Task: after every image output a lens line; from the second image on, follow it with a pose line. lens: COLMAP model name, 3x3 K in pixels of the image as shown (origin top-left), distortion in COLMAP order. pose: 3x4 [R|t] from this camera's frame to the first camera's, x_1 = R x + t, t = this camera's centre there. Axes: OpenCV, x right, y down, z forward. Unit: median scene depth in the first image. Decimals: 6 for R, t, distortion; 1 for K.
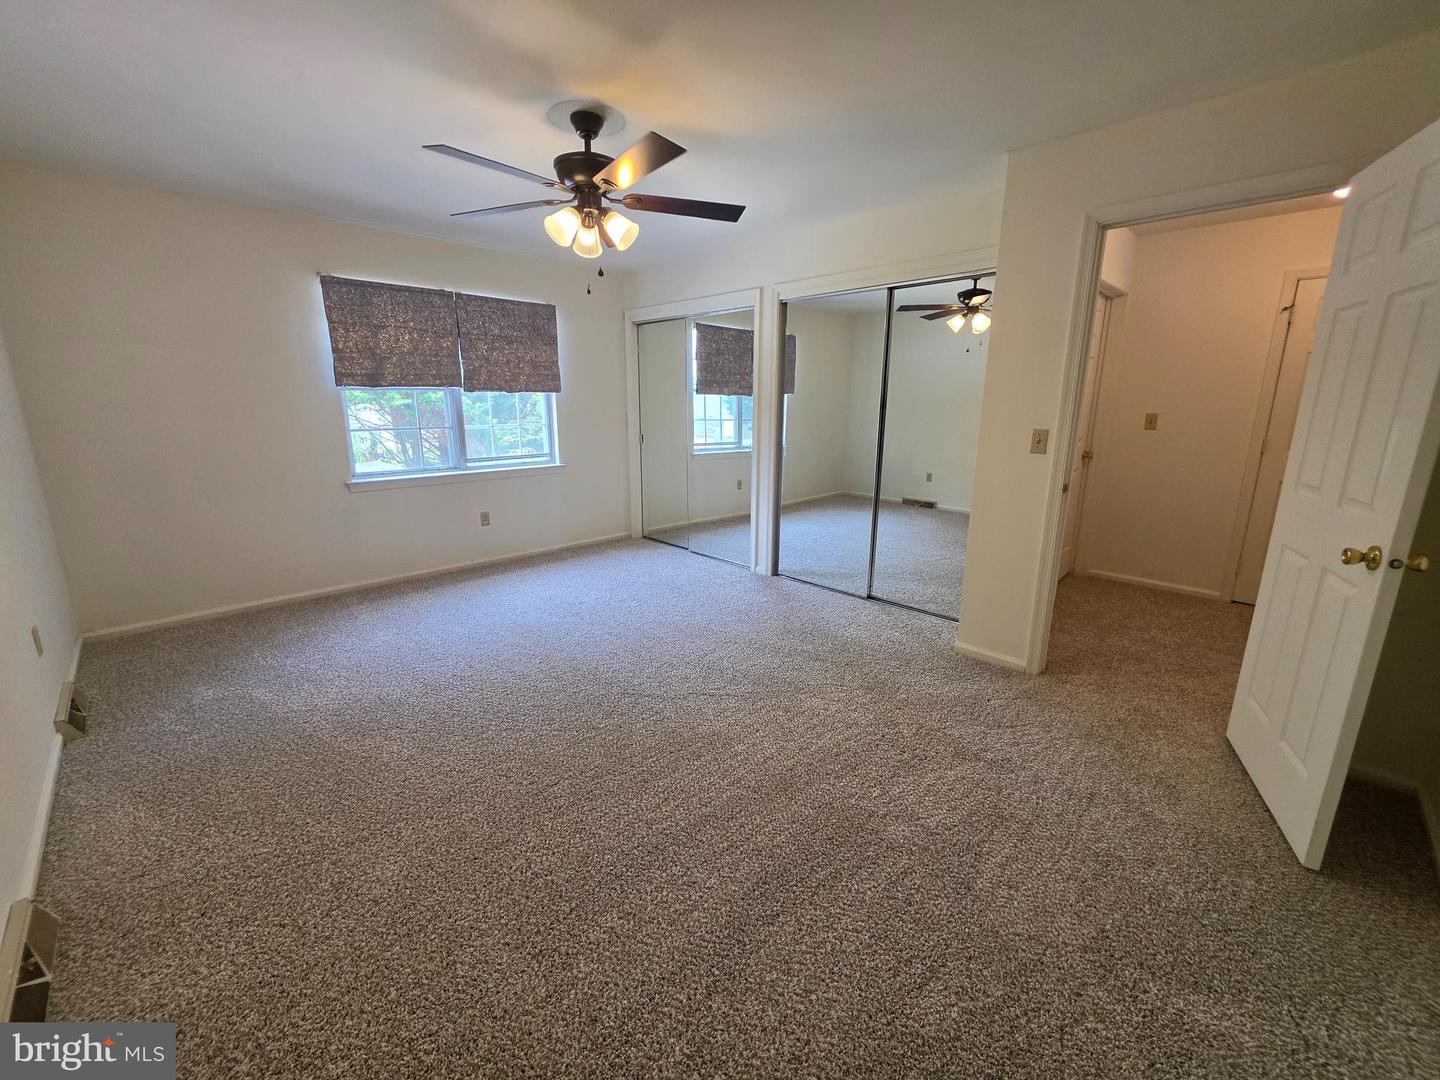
lens RADIAL K [[574.9, 0, 723.3], [0, 574.9, 536.0], [0, 0, 1]] dist [-0.049016, -0.000053]
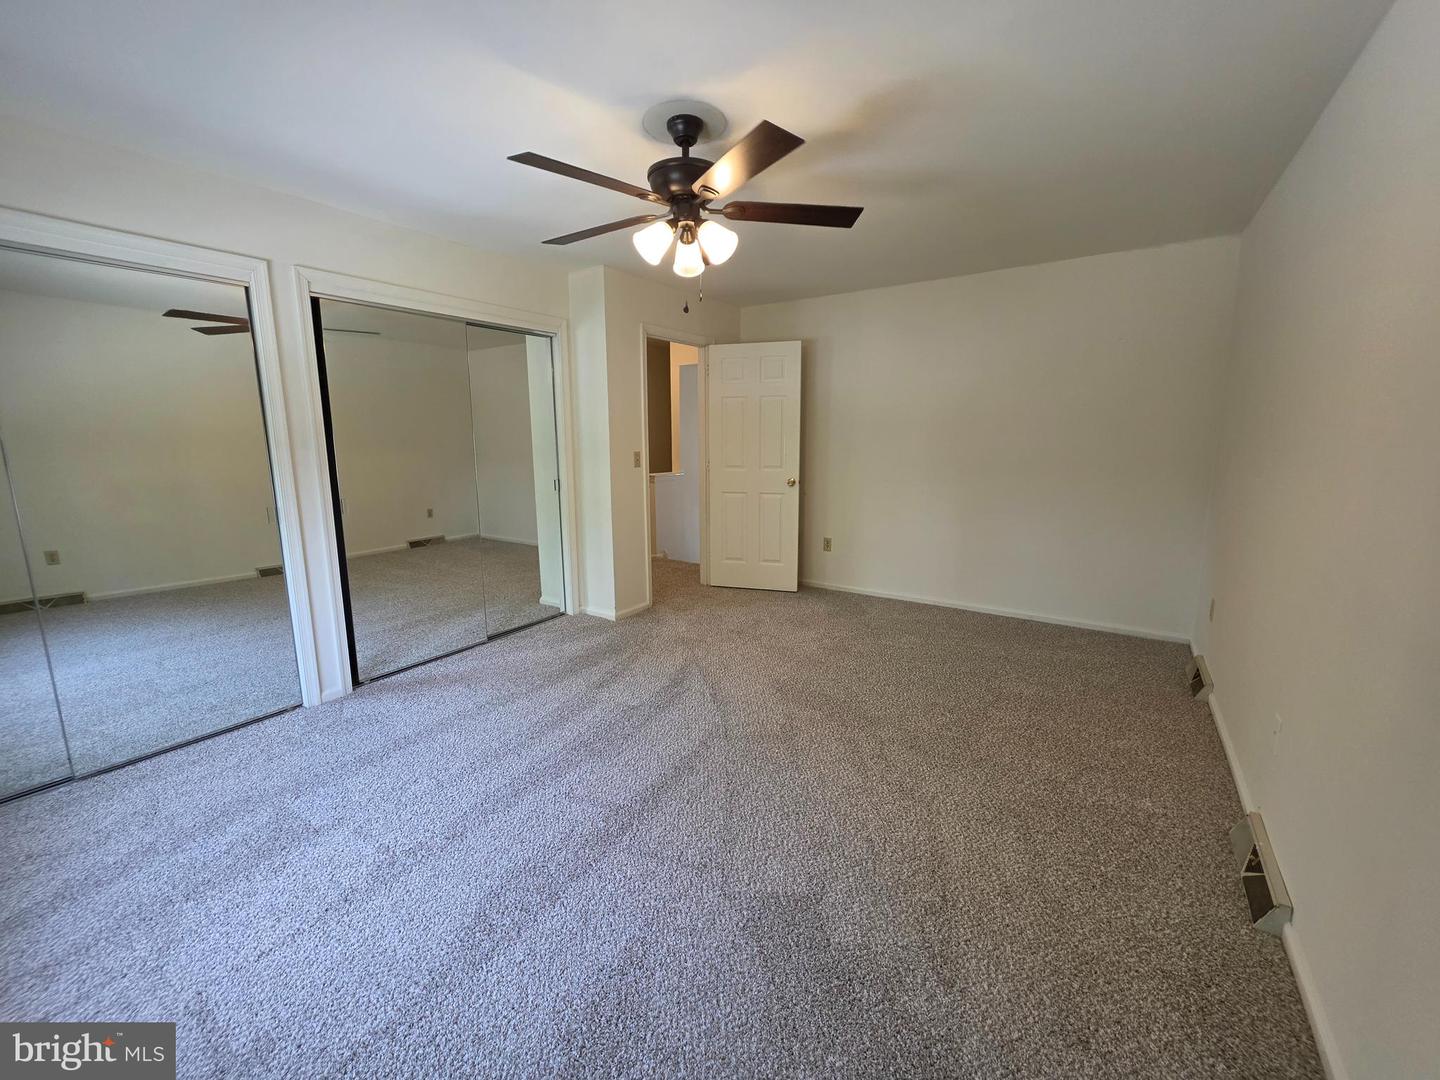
lens RADIAL K [[581.8, 0, 720.7], [0, 581.8, 523.7], [0, 0, 1]] dist [-0.000818, -0.000180]
pose [[-0.185141, -0.157867, 0.969949, -0.752328], [0.233067, 0.951798, 0.199400, -0.183778], [-0.954674, 0.262980, -0.139423, 0.742479]]
